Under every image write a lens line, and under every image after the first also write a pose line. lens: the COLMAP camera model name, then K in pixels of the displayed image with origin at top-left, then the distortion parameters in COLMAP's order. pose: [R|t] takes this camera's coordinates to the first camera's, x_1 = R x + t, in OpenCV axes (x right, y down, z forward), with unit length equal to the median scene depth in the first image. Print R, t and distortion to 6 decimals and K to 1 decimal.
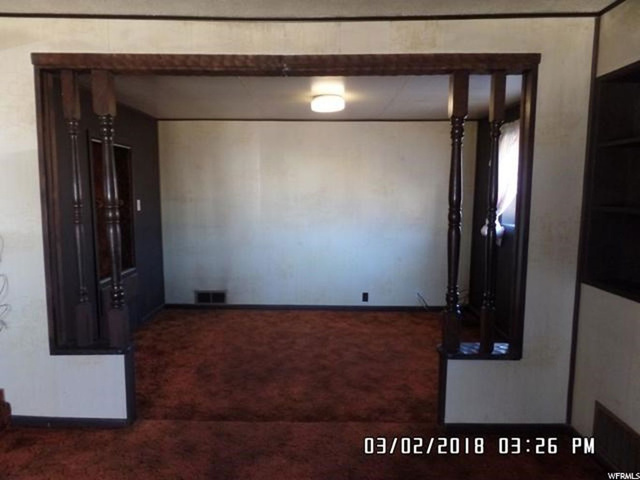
lens RADIAL K [[438.8, 0, 320.2], [0, 438.8, 242.4], [0, 0, 1]] dist [0.000428, 0.001598]
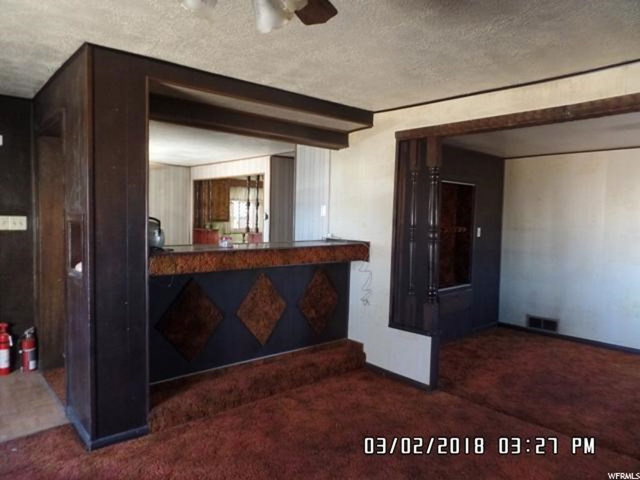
lens RADIAL K [[438.8, 0, 320.2], [0, 438.8, 242.4], [0, 0, 1]] dist [0.000428, 0.001598]
pose [[0.677687, 0.050288, -0.733629, 0.245782], [-0.101089, 0.994558, -0.025207, 0.023288], [0.728369, 0.091244, 0.679083, -0.169754]]
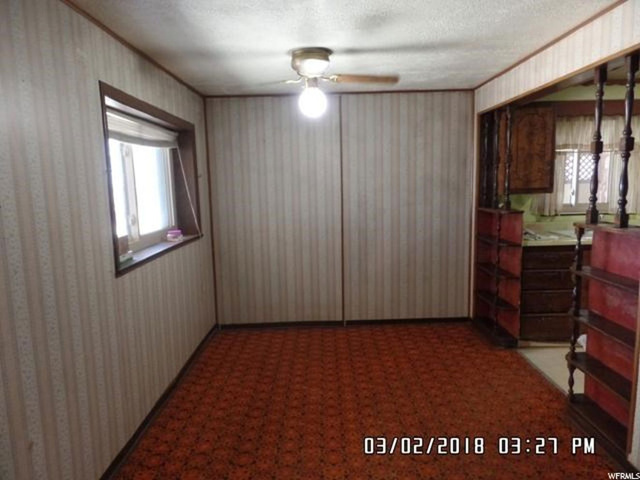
lens RADIAL K [[438.8, 0, 320.2], [0, 438.8, 242.4], [0, 0, 1]] dist [0.000428, 0.001598]
pose [[0.019842, 0.127458, -0.991646, -0.547077], [-0.090218, 0.988023, 0.125187, -0.045300], [0.995724, 0.086981, 0.031104, 0.352900]]
